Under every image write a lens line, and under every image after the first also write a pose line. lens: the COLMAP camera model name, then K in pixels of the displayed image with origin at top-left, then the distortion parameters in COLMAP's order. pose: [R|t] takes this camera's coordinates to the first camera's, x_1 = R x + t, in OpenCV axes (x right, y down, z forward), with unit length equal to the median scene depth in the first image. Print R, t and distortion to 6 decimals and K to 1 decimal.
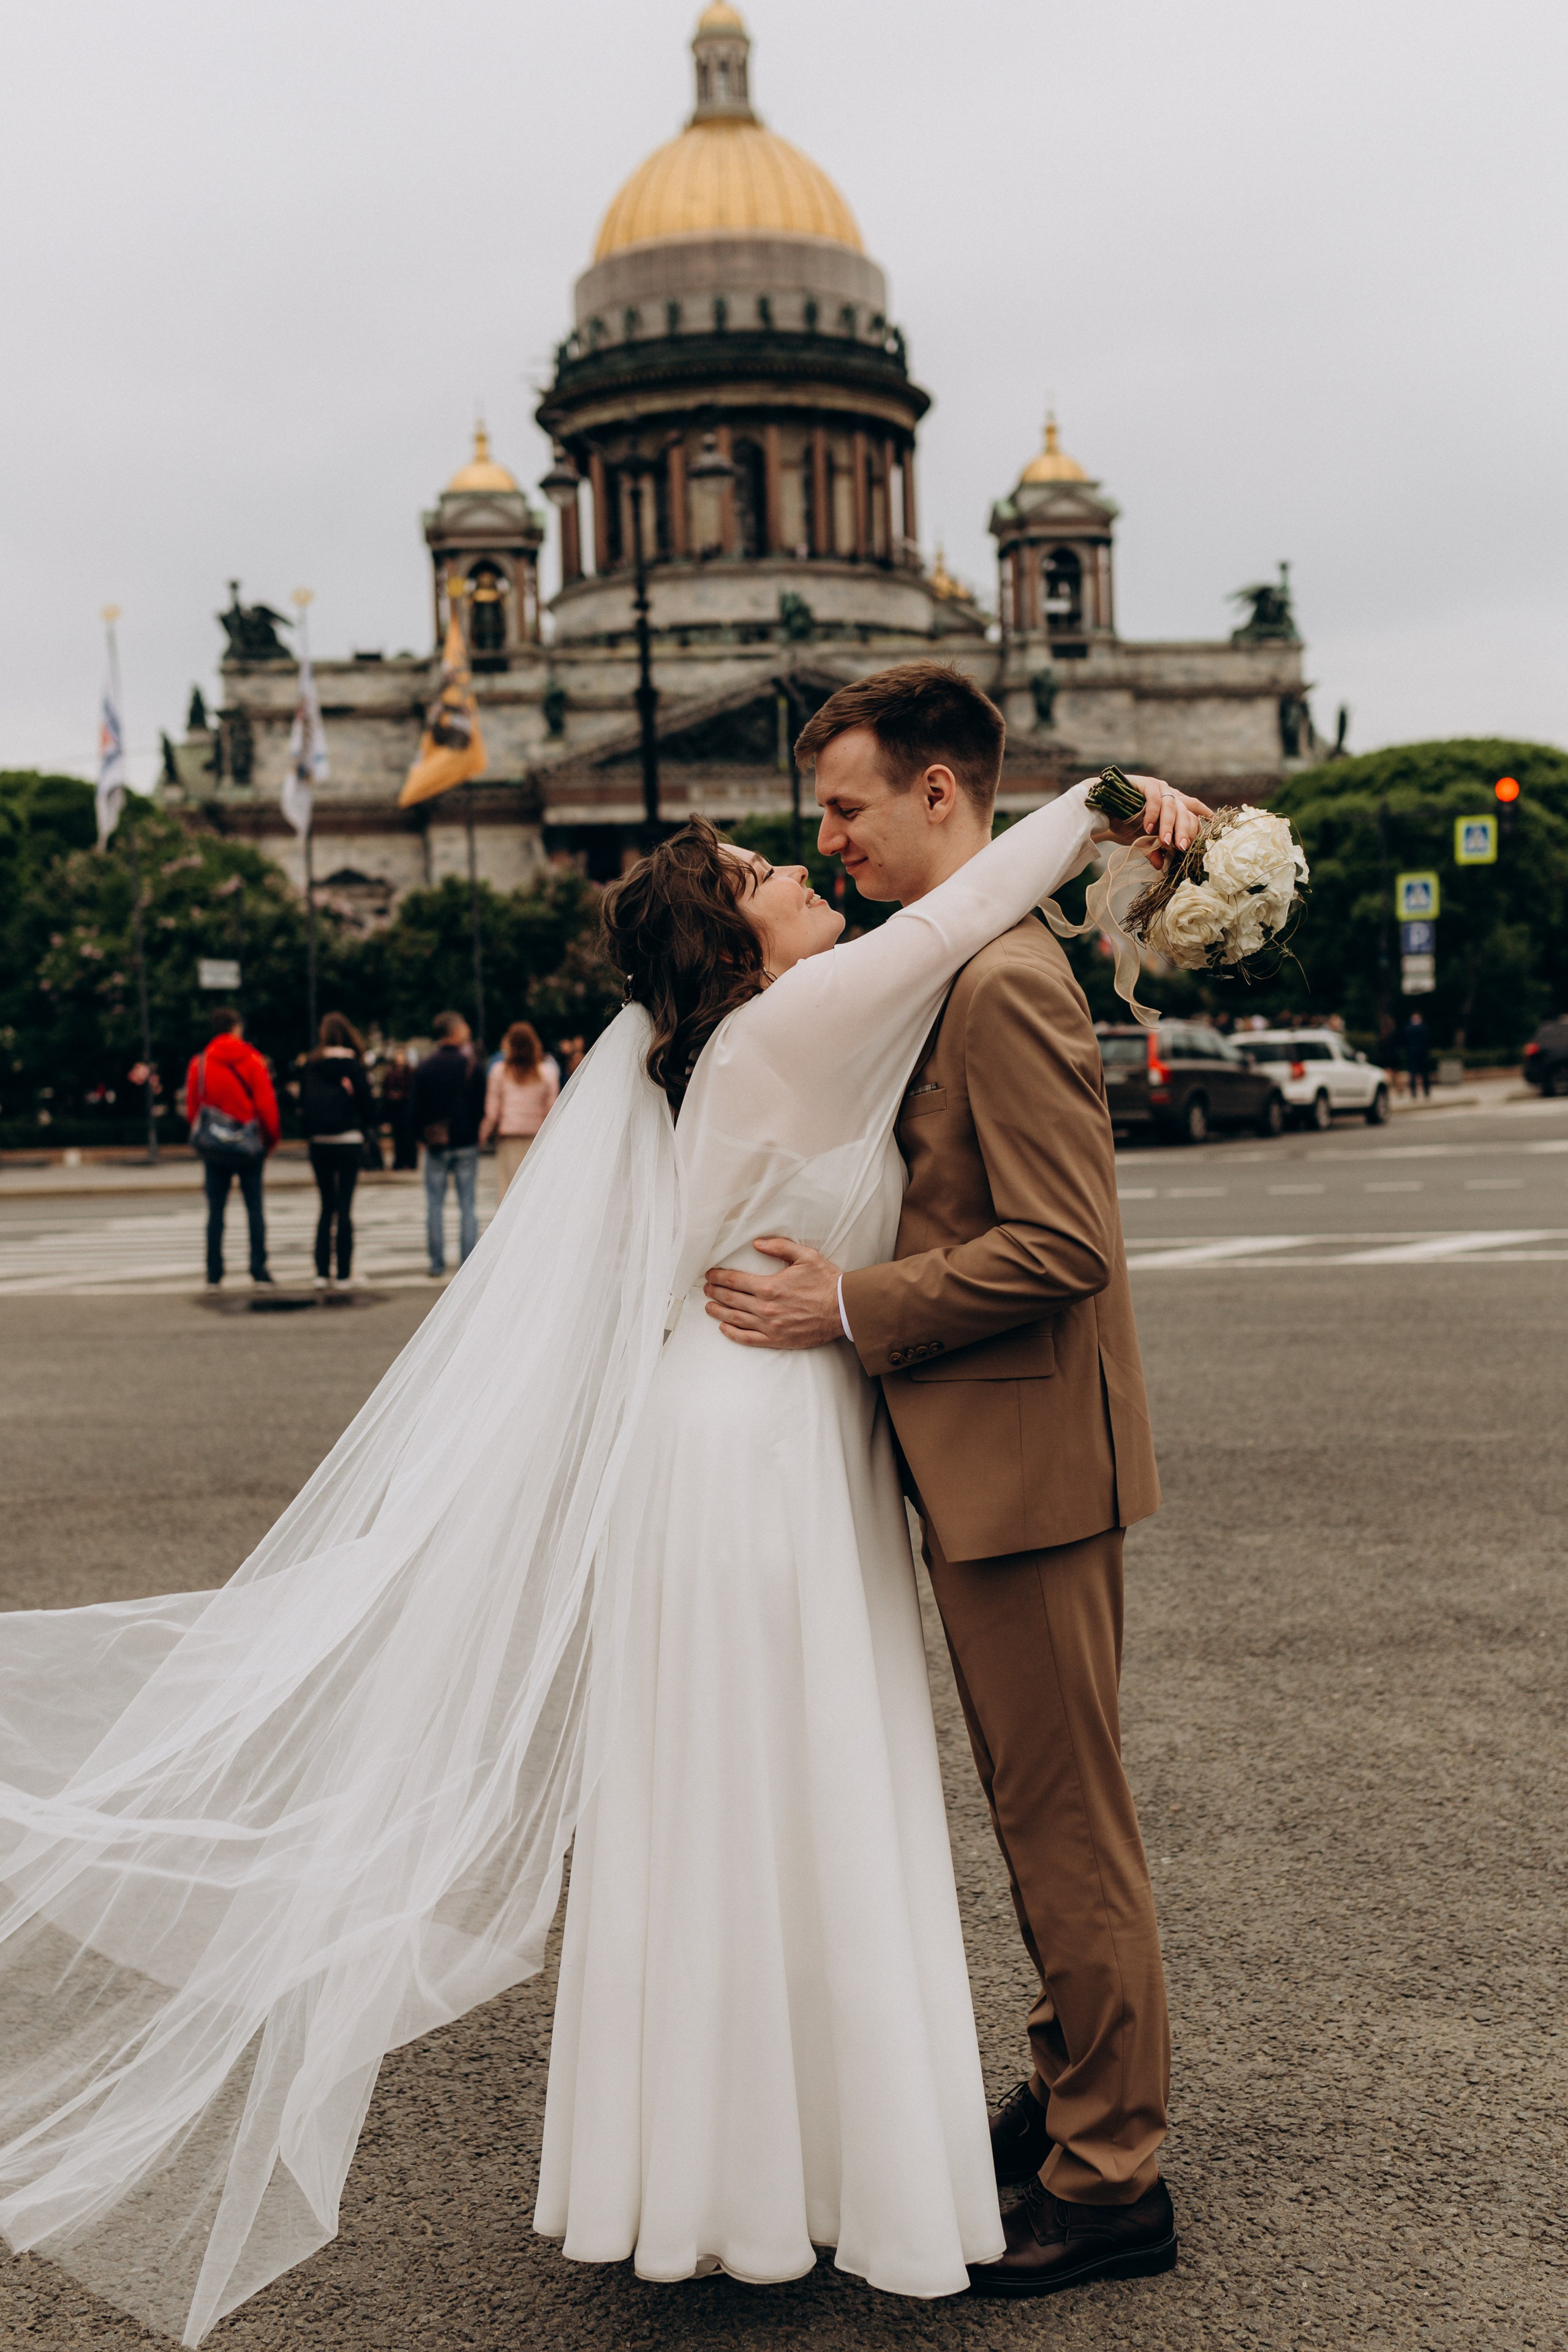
lens RADIAL K [[2522.6, 0, 787.0], [0, 2522.6, 1163.6], [0, 0, 1]] dist [0.029769, 0.000000]
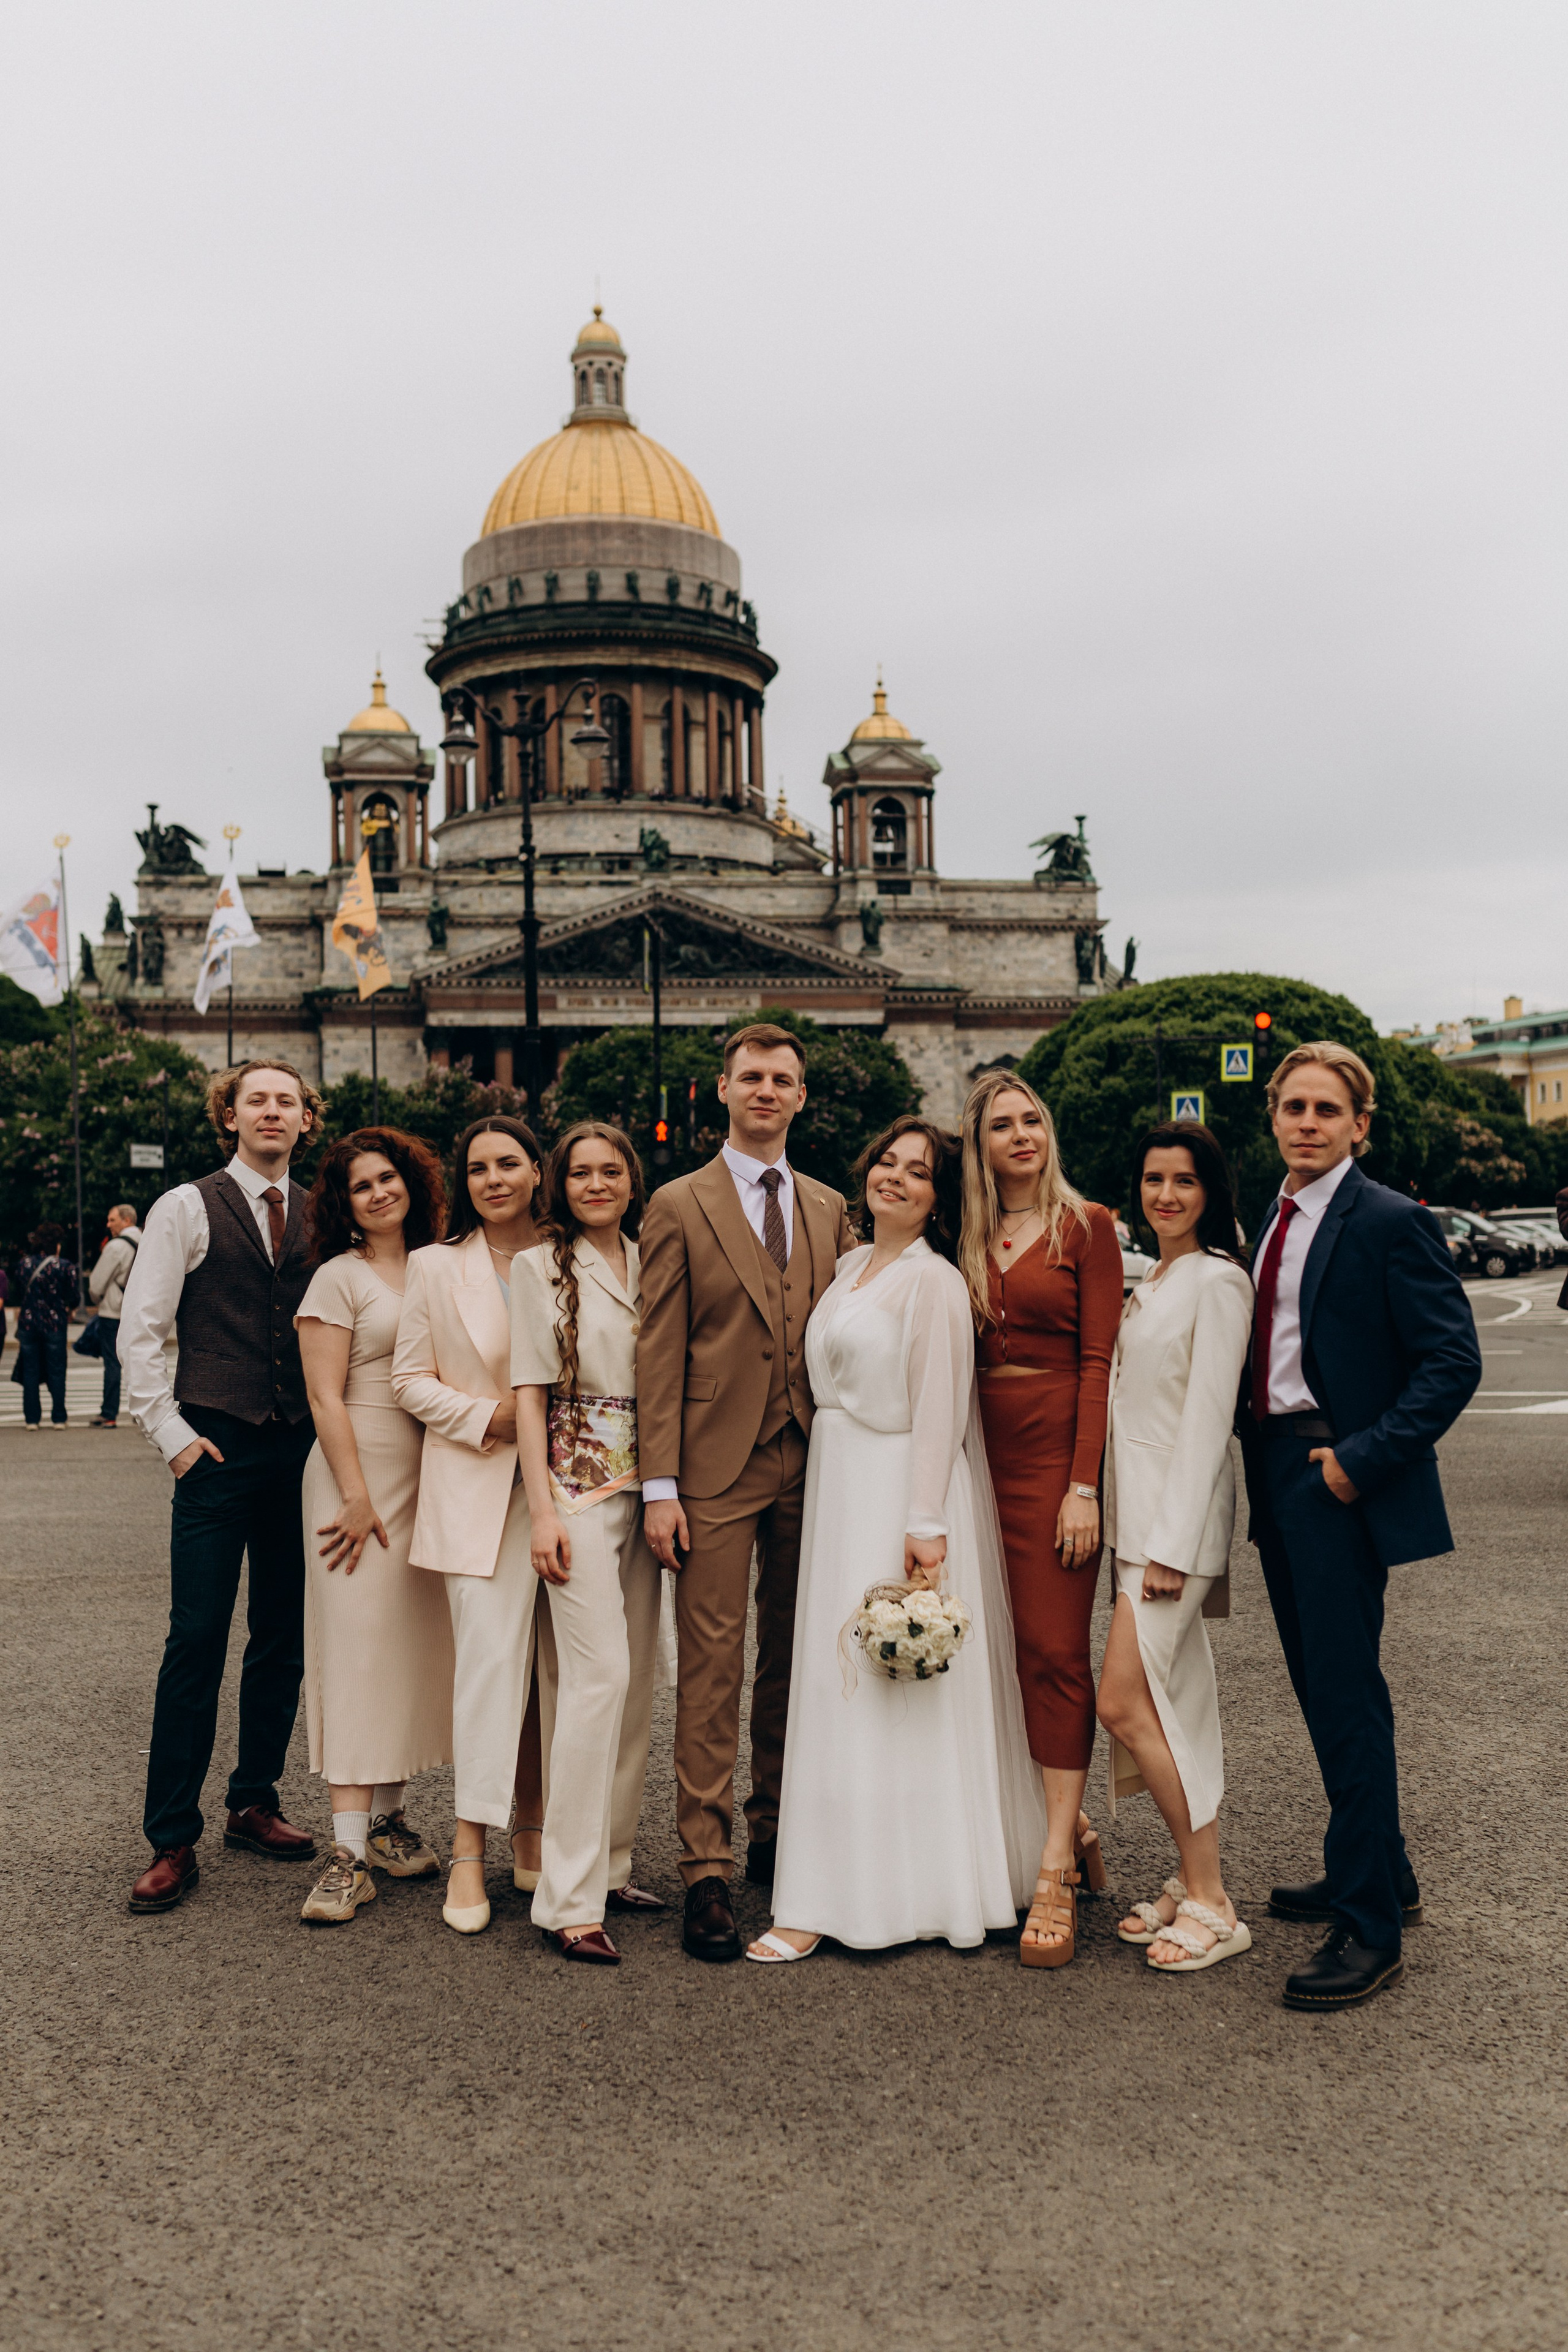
lens RADIAL K [[2312.9, 0, 797.0], [0, 2312.9, 1178.3], [0, 0, 1]] dist [-0.004473, 0.000000]
pose [[0.997368, 0.020115, 0.069653, -0.001987], [-0.015291, 0.997492, -0.069105, 0.001283], [-0.070868, 0.067858, 0.995175, -0.027045]]
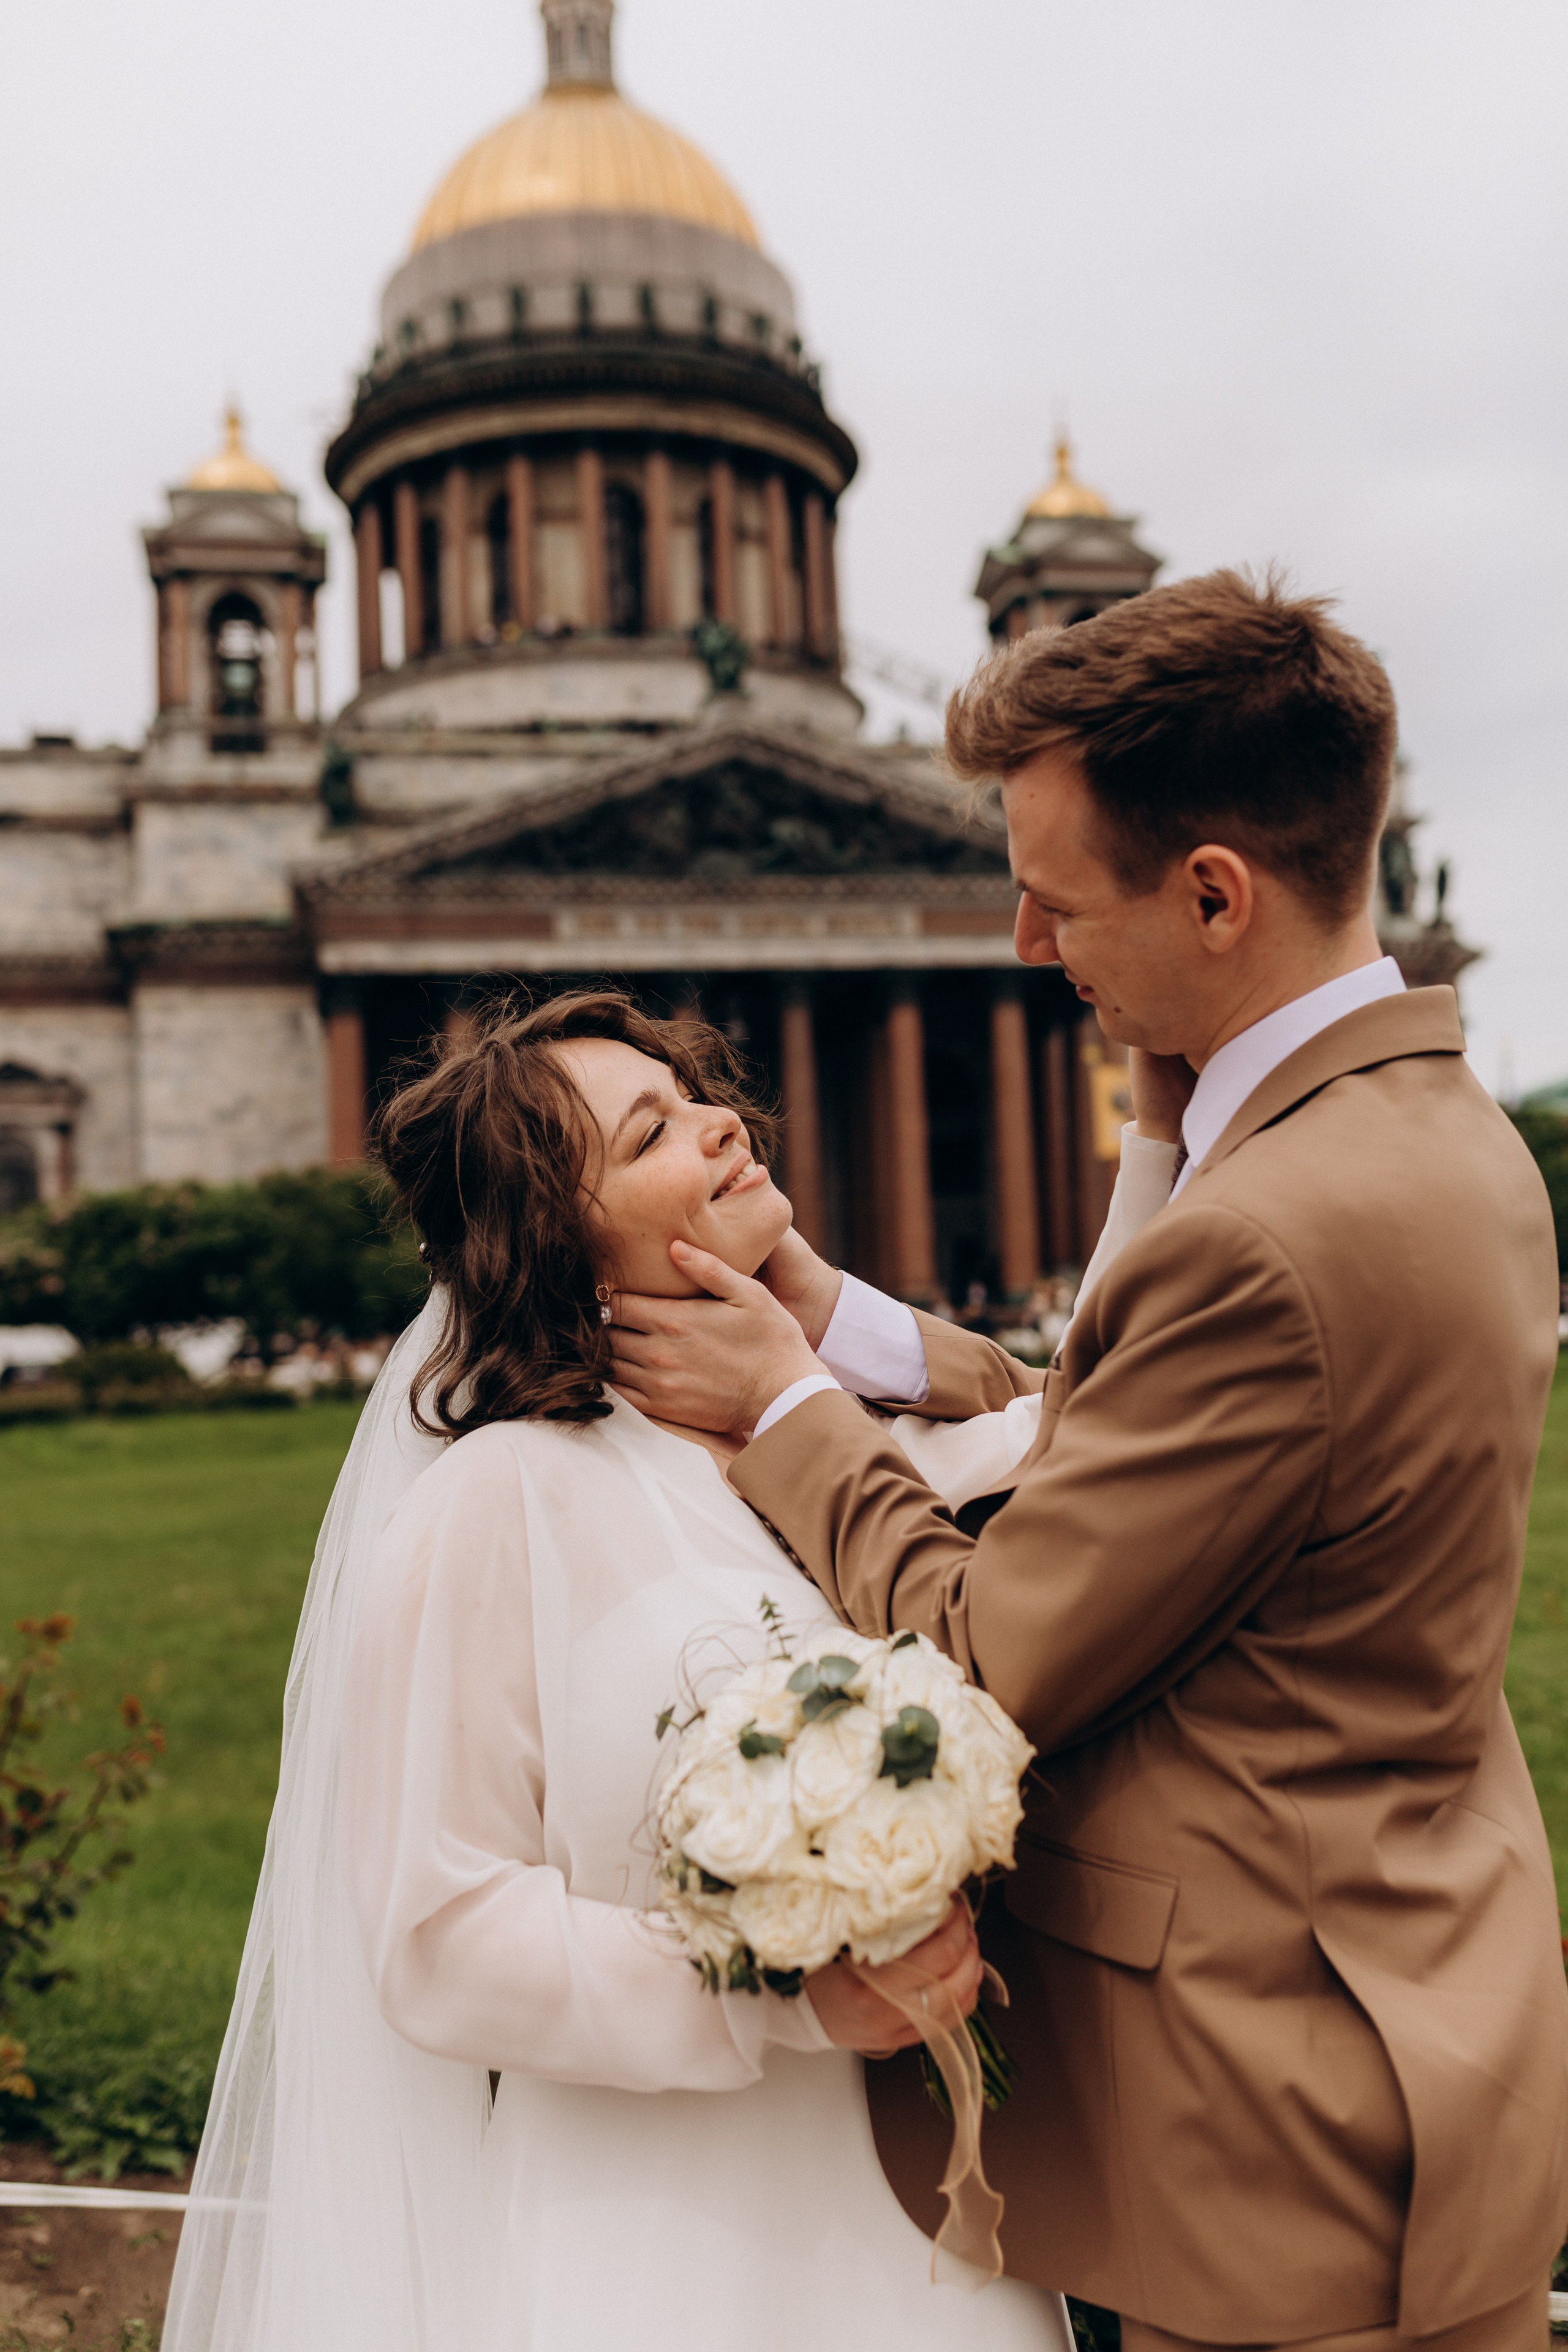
lens RADIAL K [[2312.9, 0, 769.3], [0, 2312.9, 1162.5], [0, 0, 1]] dist [-0.004473, 0.000000]
pose [[0.995972, 0.001236, 0.089655, -0.034084], [0.009540, 0.992769, -0.119661, -0.018326], [-0.089155, 0.120034, 0.988758, 0.399281]]
